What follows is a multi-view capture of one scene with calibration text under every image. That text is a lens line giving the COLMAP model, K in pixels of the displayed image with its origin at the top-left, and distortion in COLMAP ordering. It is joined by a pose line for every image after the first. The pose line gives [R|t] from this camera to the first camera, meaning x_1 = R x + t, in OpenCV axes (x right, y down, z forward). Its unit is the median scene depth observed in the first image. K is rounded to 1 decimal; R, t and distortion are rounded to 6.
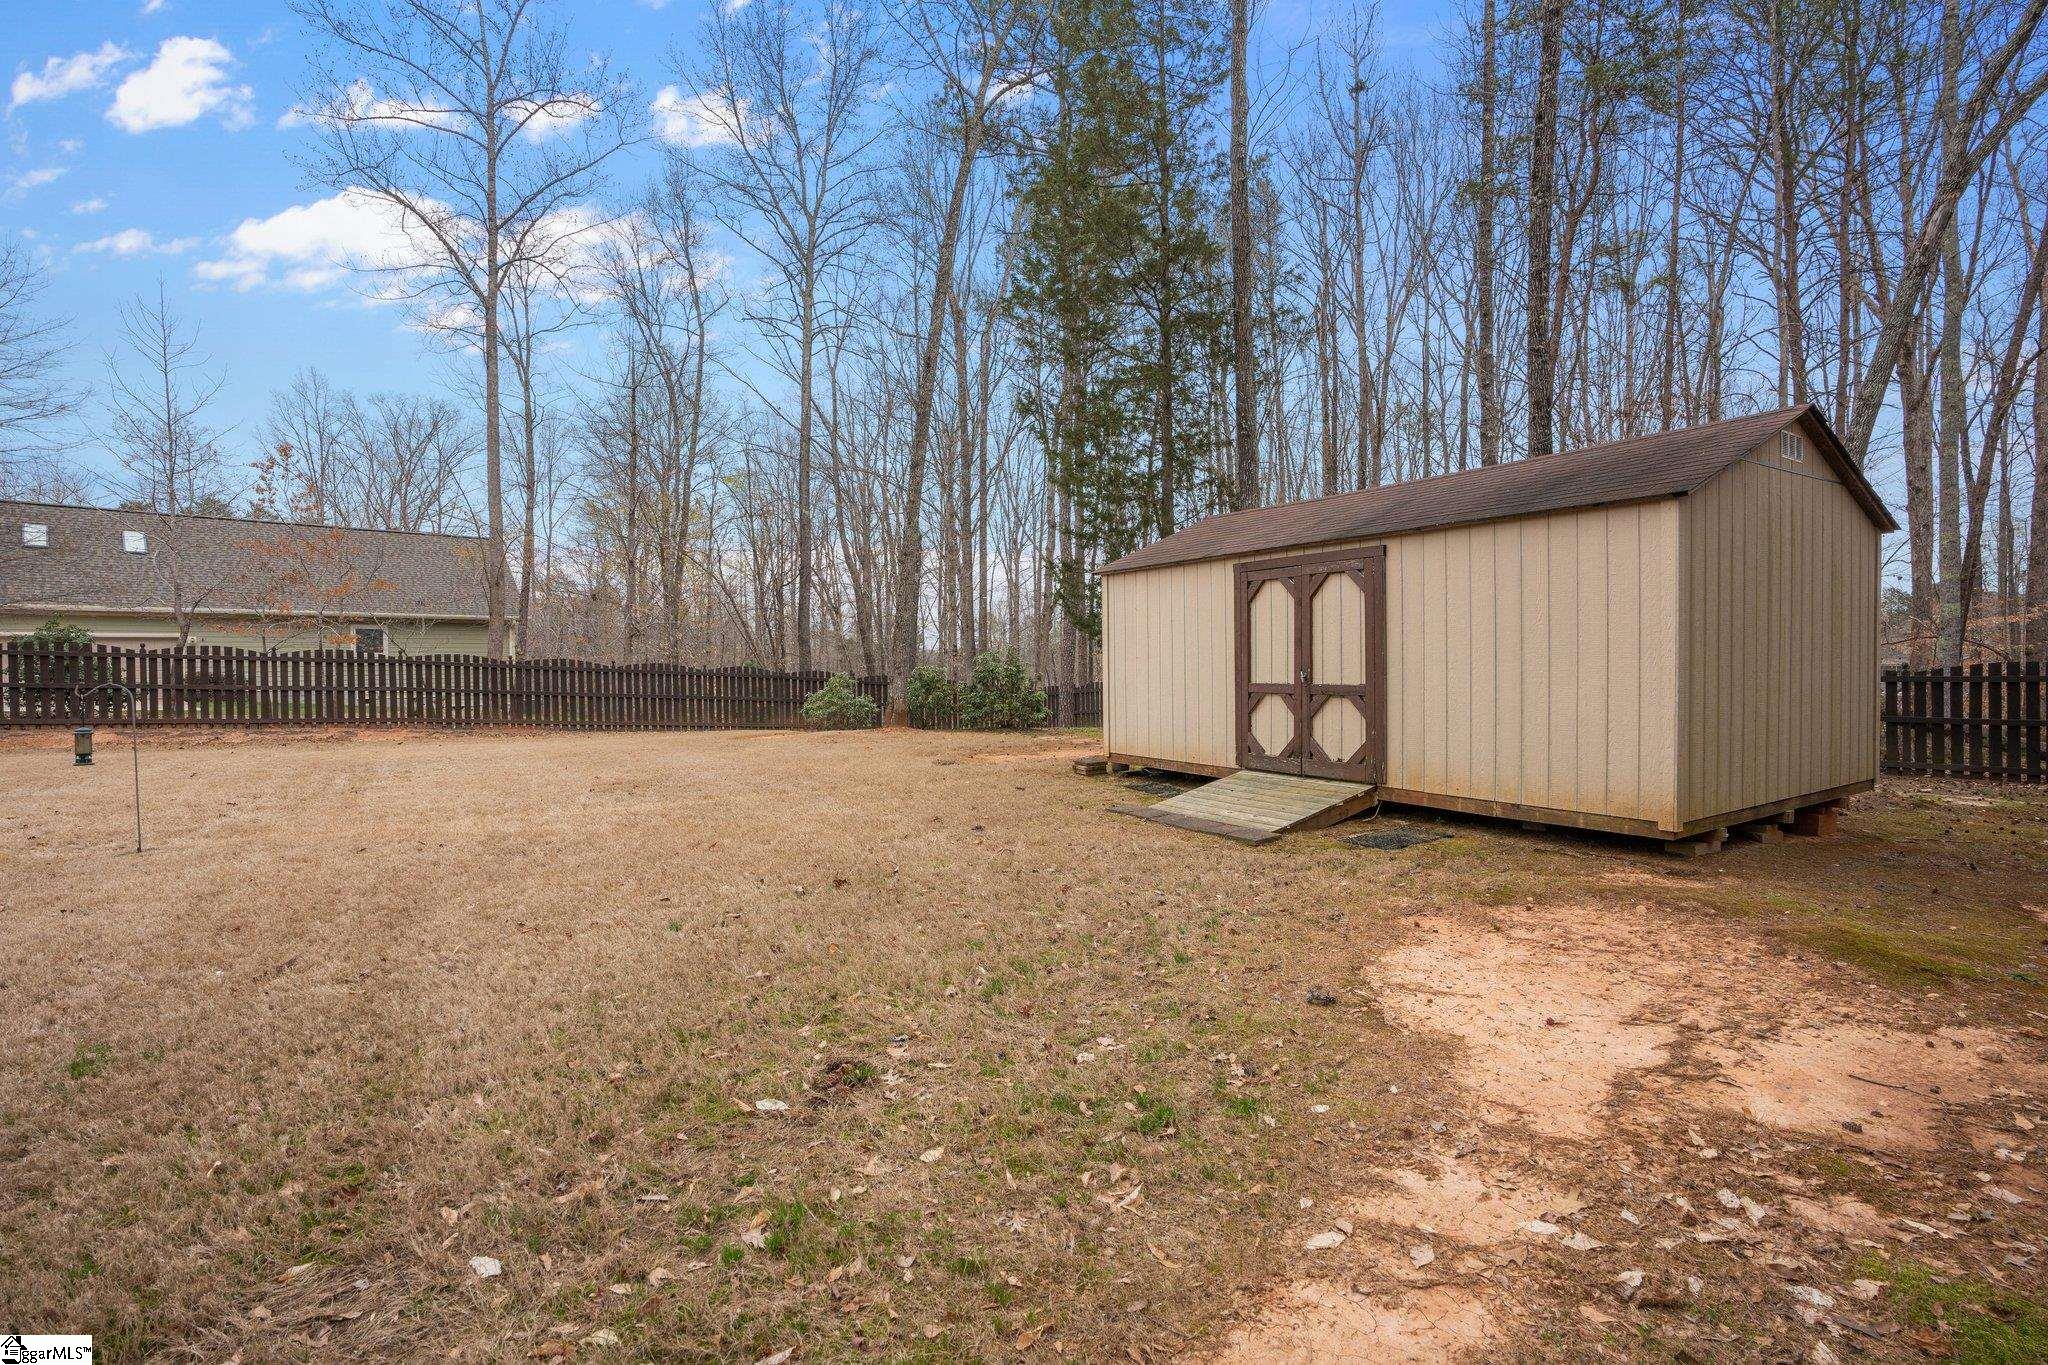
lens RADIAL K [[930.1, 0, 1023.0], [0, 930.1, 673.5], [0, 0, 1]] dist [-0.035859, 0.002849]
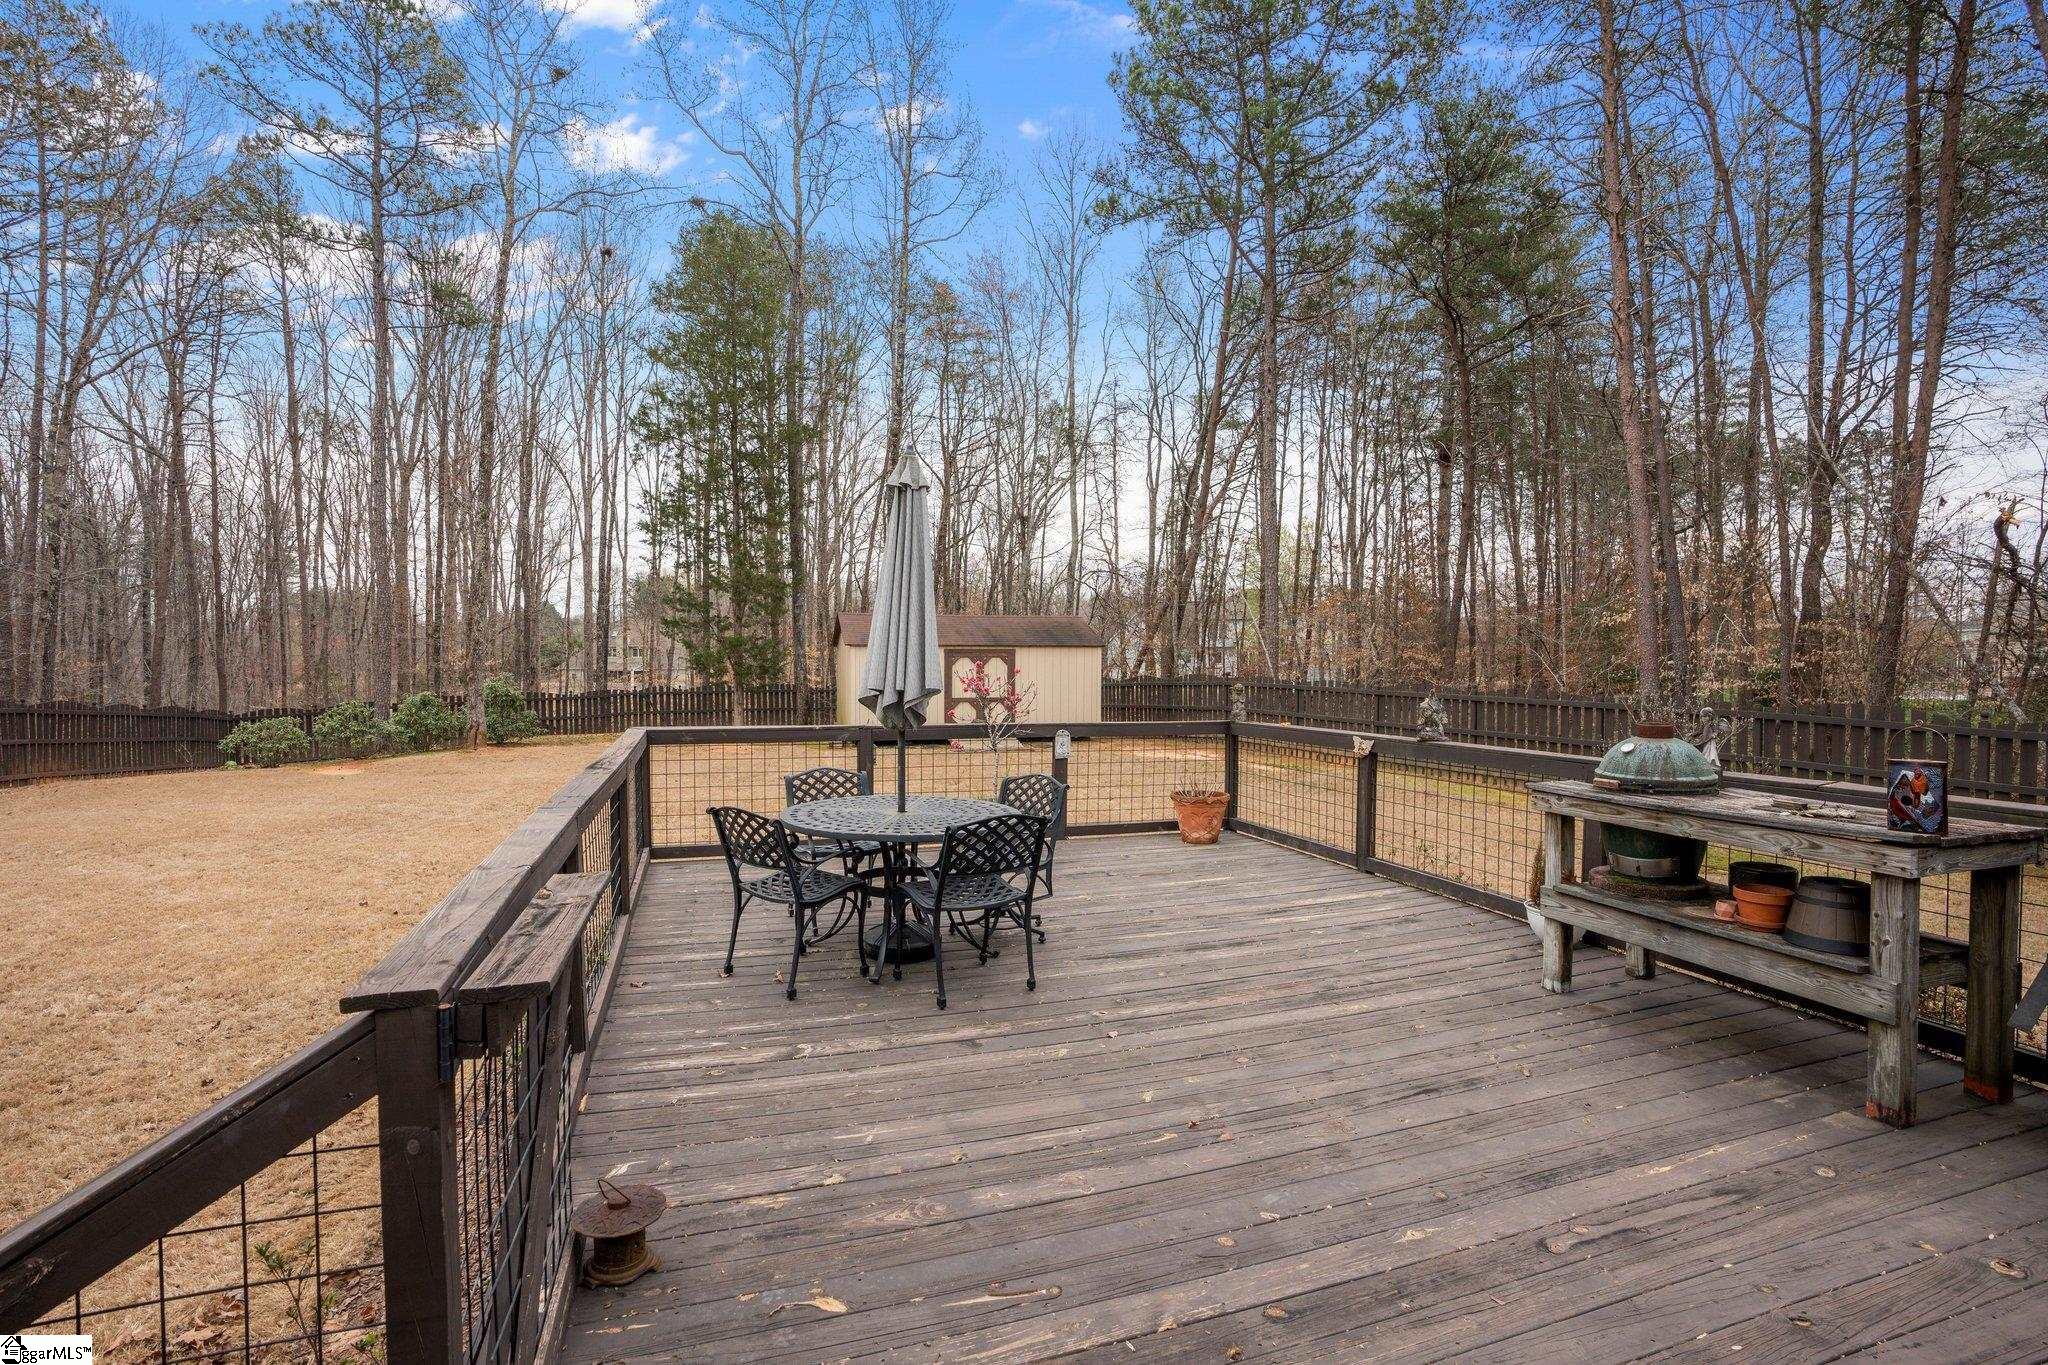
lens RADIAL K [[930.1, 0, 1028.7], [0, 930.1, 679.7], [0, 0, 1]] dist [-0.035859, 0.002849]
pose [[0.197856, -0.013115, 0.980143, -2.216232], [0.009495, 0.999889, 0.011463, -0.065806], [-0.980185, 0.007038, 0.197958, 0.317688]]
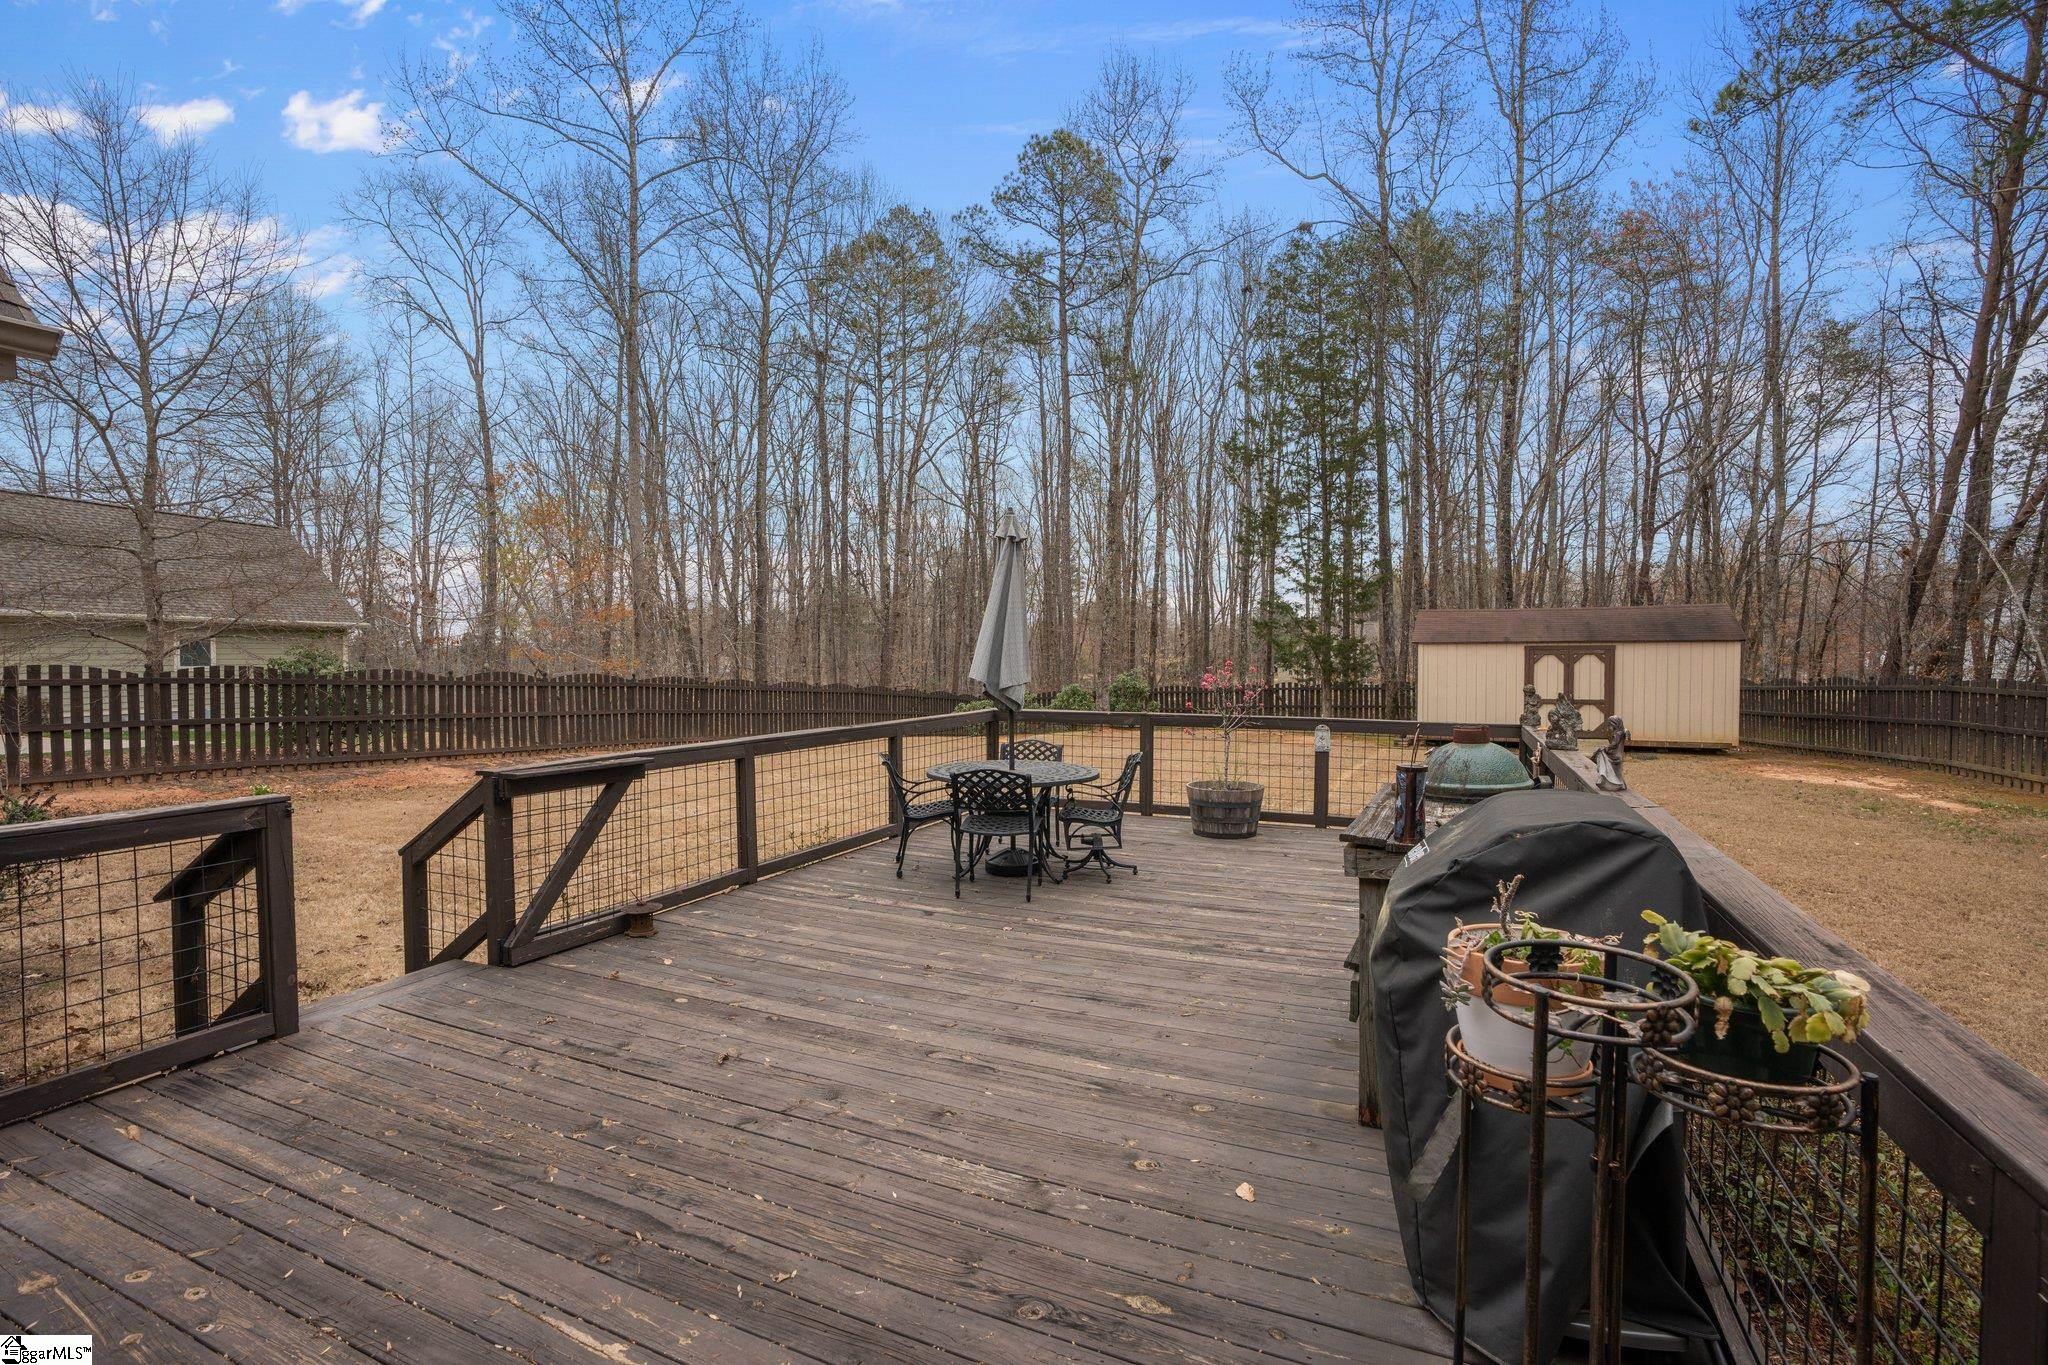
lens RADIAL K [[930.1, 0, 1021.8], [0, 930.1, 683.2], [0, 0, 1]] dist [-0.035859, 0.002849]
pose [[0.815897, -0.010629, 0.578100, -2.131280], [0.004920, 0.999922, 0.011441, -0.062066], [-0.578176, -0.006490, 0.815886, -0.114525]]
